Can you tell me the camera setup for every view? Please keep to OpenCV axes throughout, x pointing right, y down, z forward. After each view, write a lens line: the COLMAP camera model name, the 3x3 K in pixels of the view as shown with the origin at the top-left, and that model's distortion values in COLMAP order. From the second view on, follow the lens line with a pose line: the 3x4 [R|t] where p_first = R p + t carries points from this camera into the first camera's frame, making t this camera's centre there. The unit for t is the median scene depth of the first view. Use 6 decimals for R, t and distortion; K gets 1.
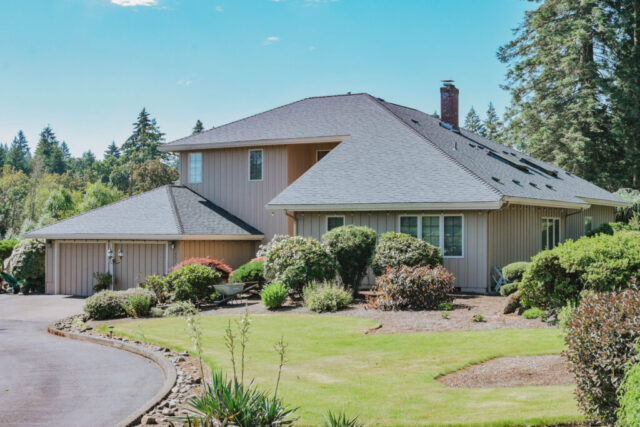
lens RADIAL K [[973.4, 0, 320.4], [0, 973.4, 213.4], [0, 0, 1]] dist [-0.110872, 0.000000]
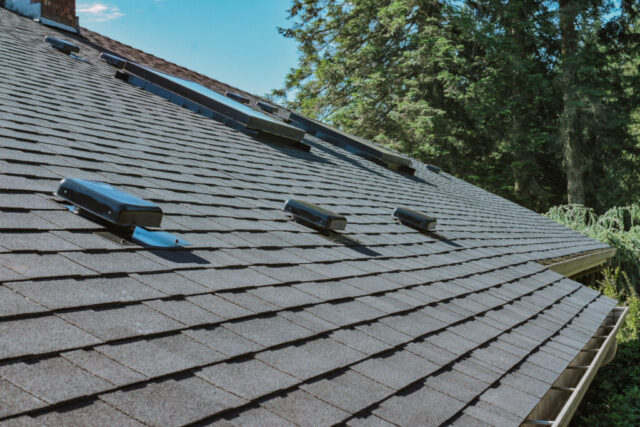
lens RADIAL K [[973.4, 0, 319.9], [0, 973.4, 213.7], [0, 0, 1]] dist [-0.110872, 0.000000]
pose [[0.981304, -0.025438, 0.190776, 0.106236], [0.028530, 0.999502, -0.013477, -0.015694], [-0.190338, 0.018668, 0.981541, 0.475874]]
